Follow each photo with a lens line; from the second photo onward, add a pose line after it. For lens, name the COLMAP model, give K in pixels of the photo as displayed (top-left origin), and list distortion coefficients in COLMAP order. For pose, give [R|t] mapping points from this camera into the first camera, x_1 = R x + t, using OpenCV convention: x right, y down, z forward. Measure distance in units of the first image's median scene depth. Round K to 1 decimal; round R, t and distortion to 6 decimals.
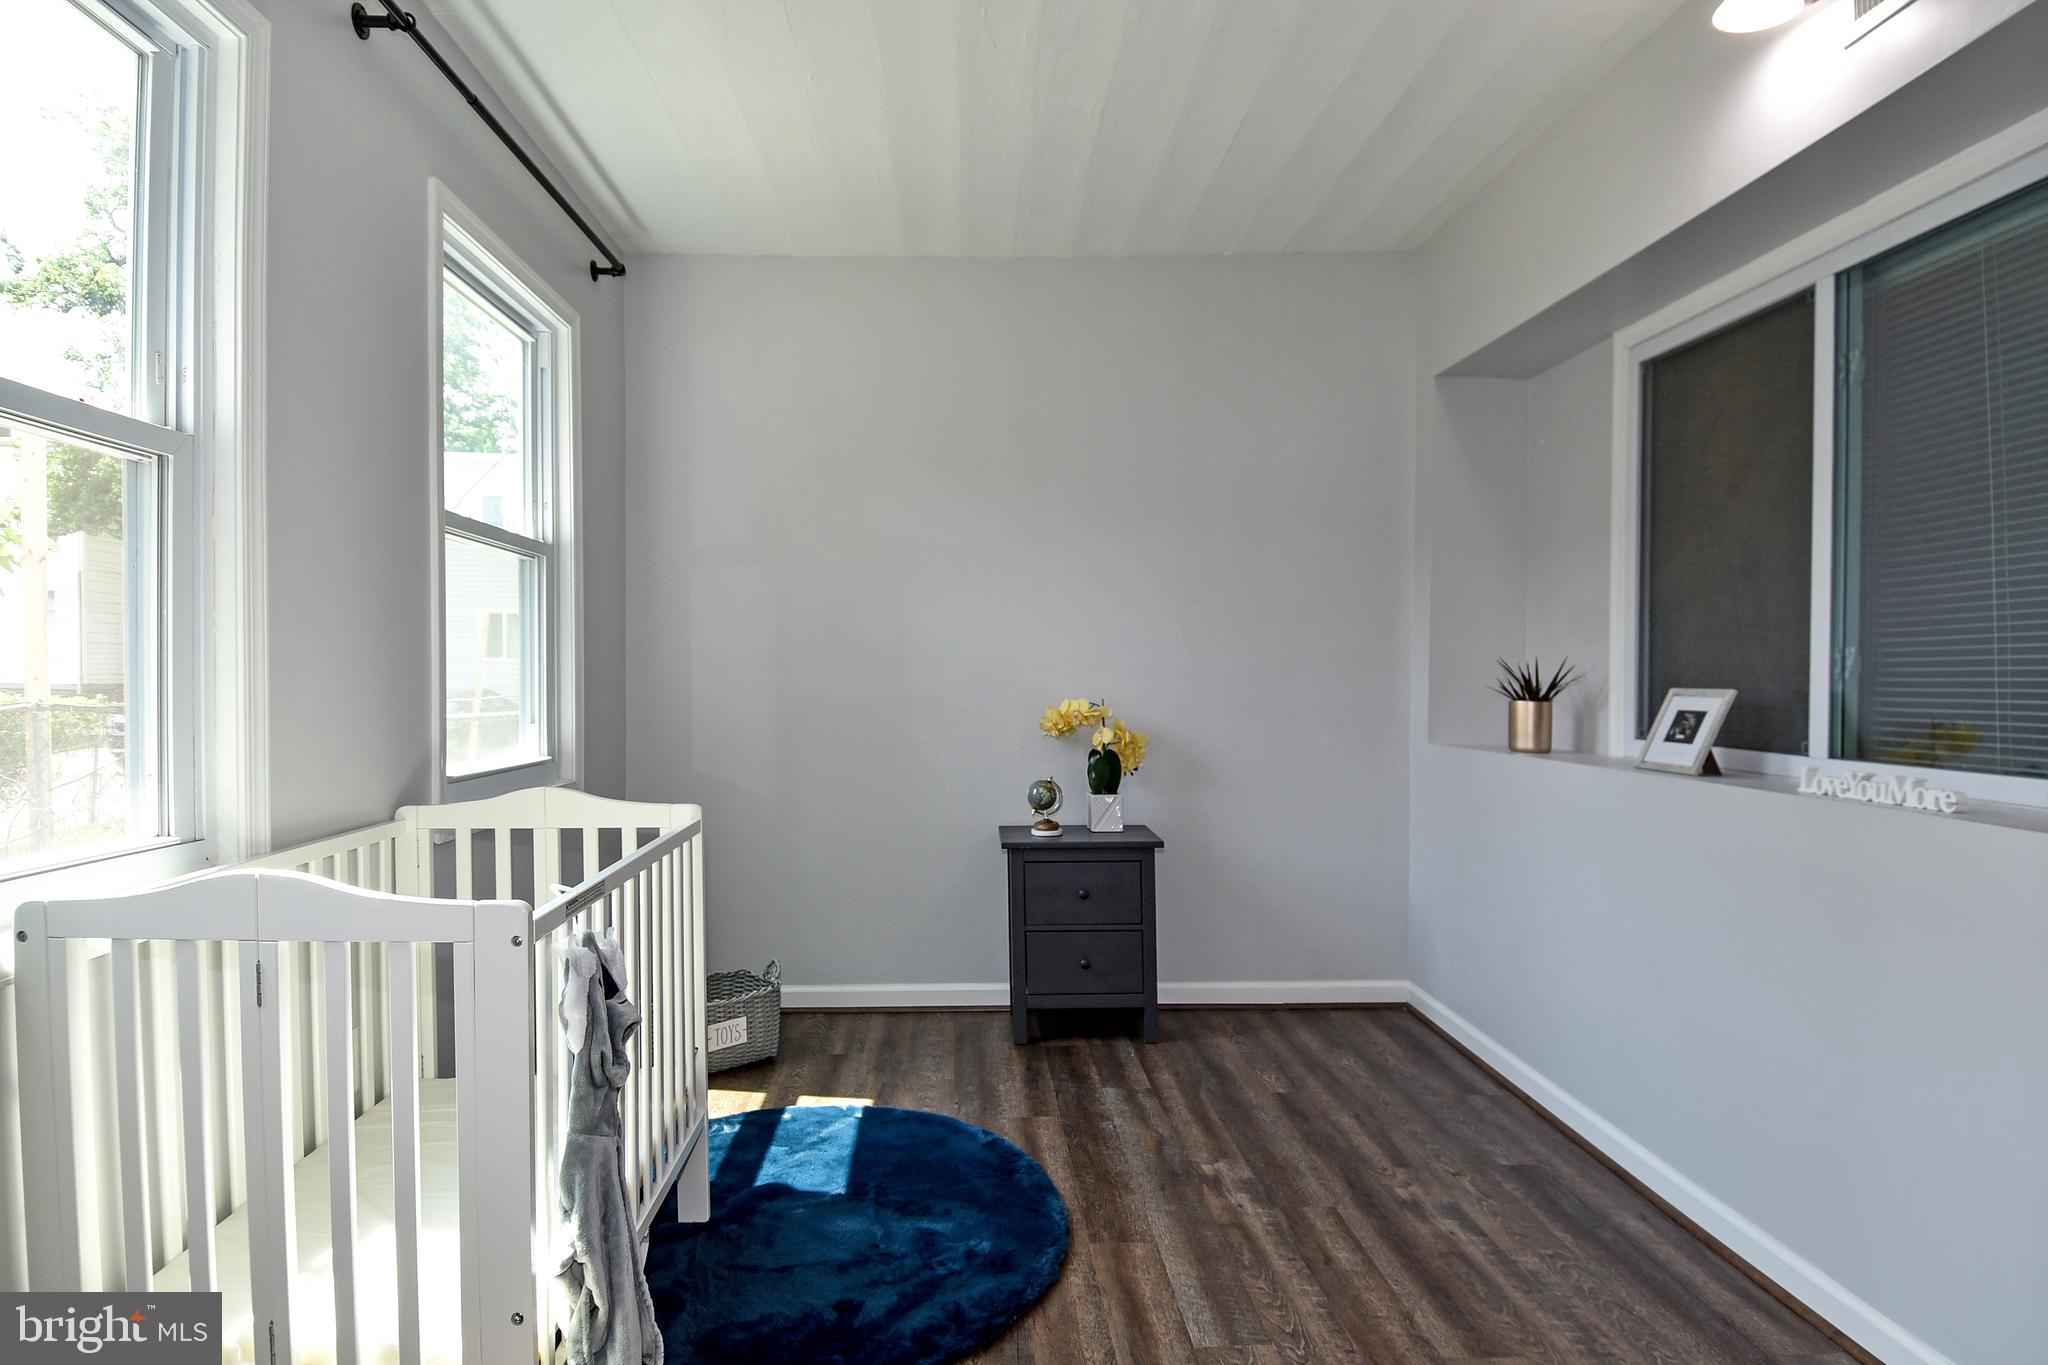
lens RADIAL K [[1084.9, 0, 1052.0], [0, 1084.9, 682.4], [0, 0, 1]] dist [0.029318, -0.033761]
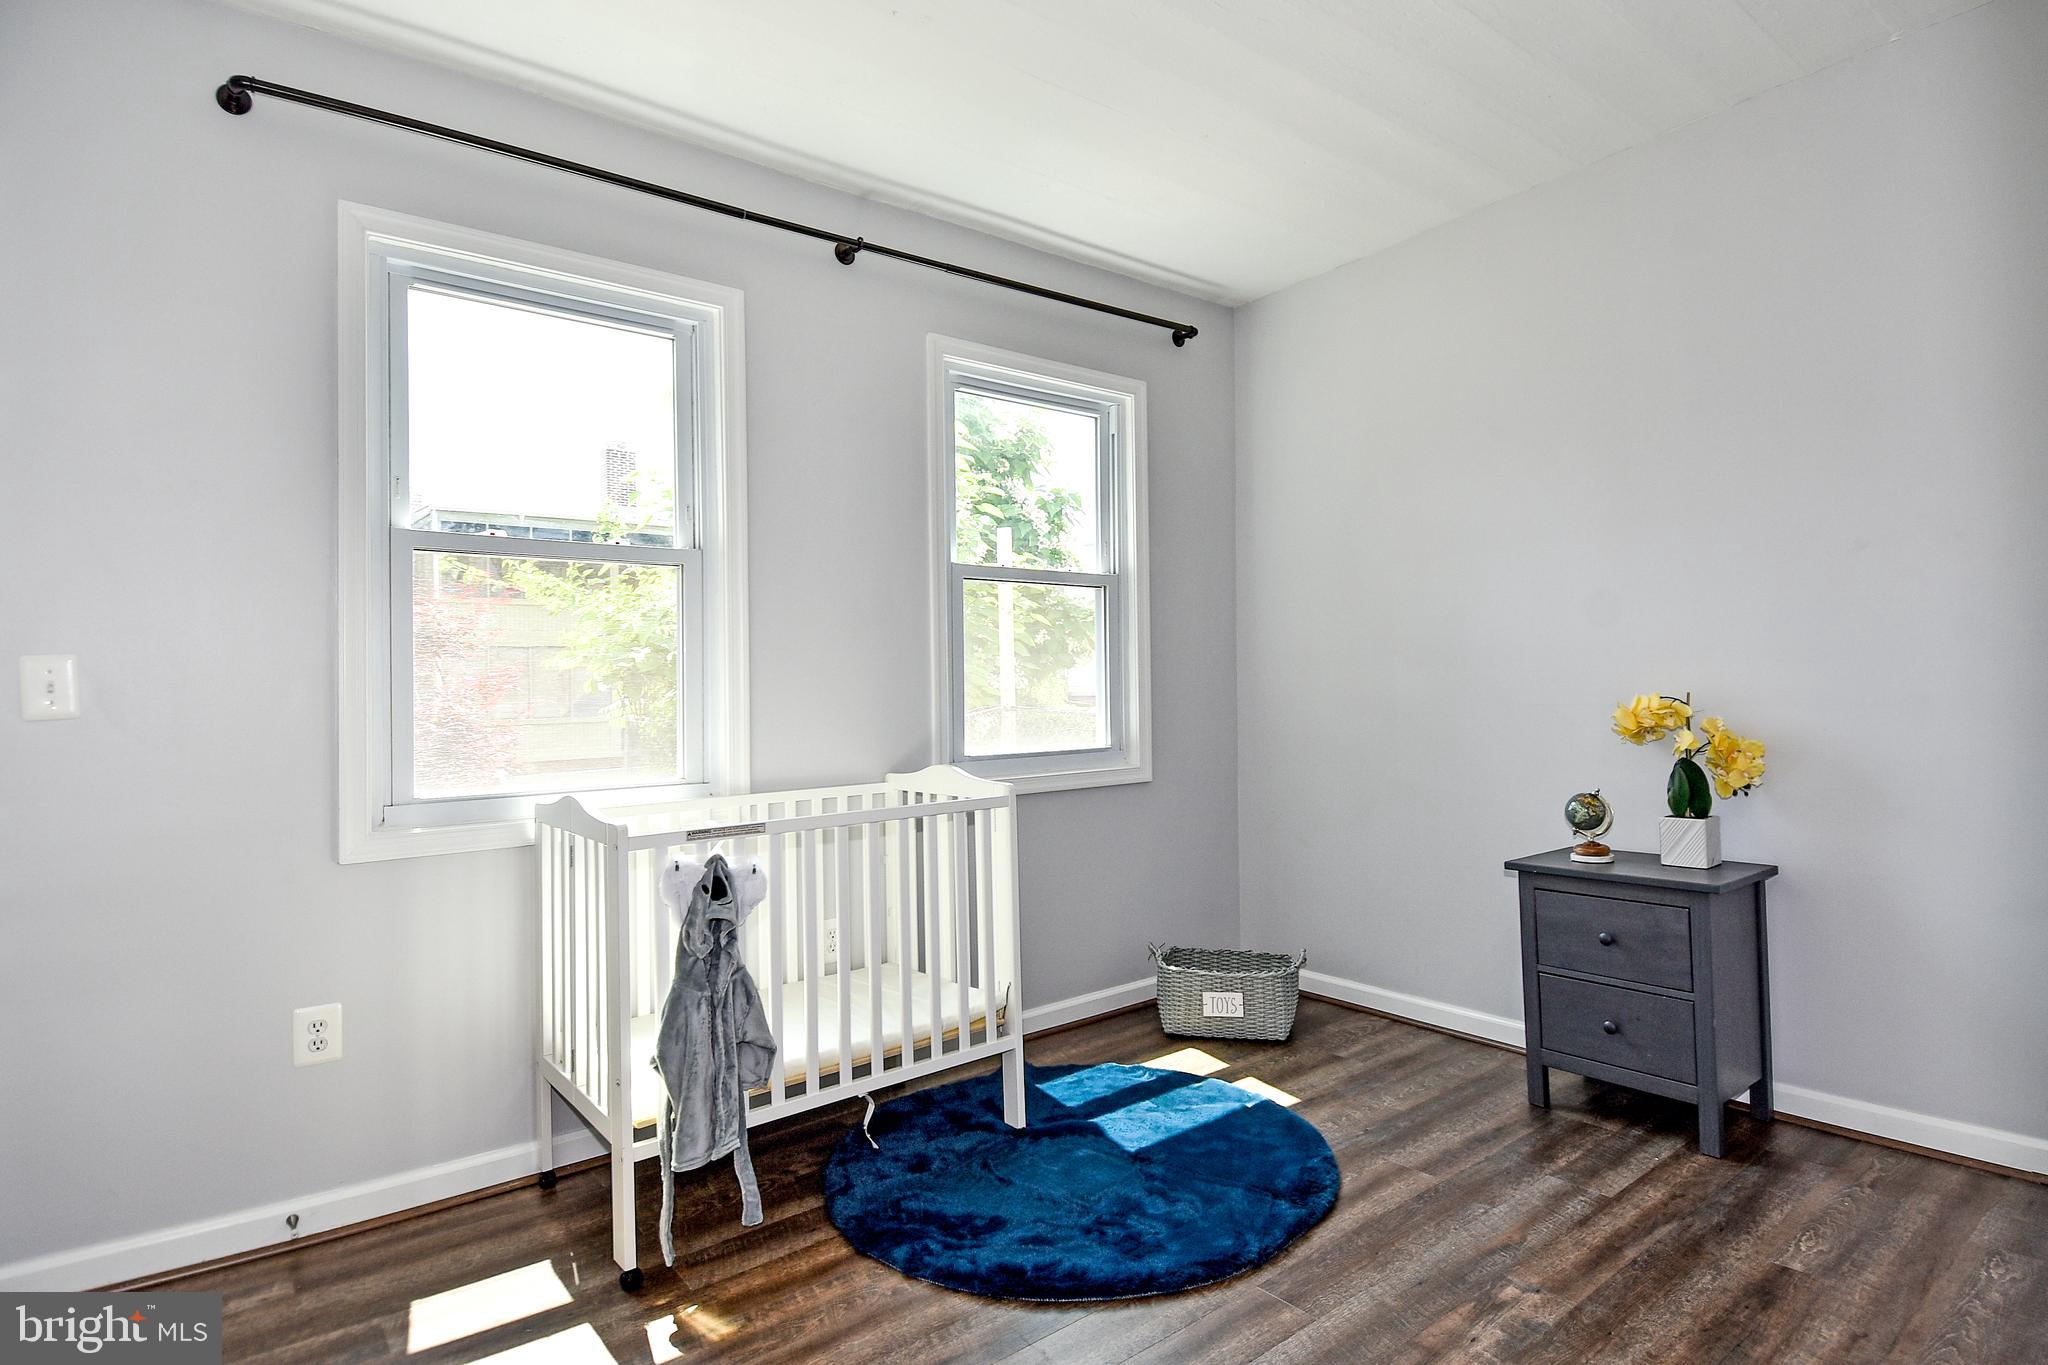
lens RADIAL K [[1084.9, 0, 1081.6], [0, 1084.9, 661.9], [0, 0, 1]] dist [0.029318, -0.033761]
pose [[0.588784, -0.036666, -0.807458, 0.505475], [0.020484, 0.999327, -0.030442, 0.009765], [0.808031, 0.001384, 0.589138, 0.240789]]
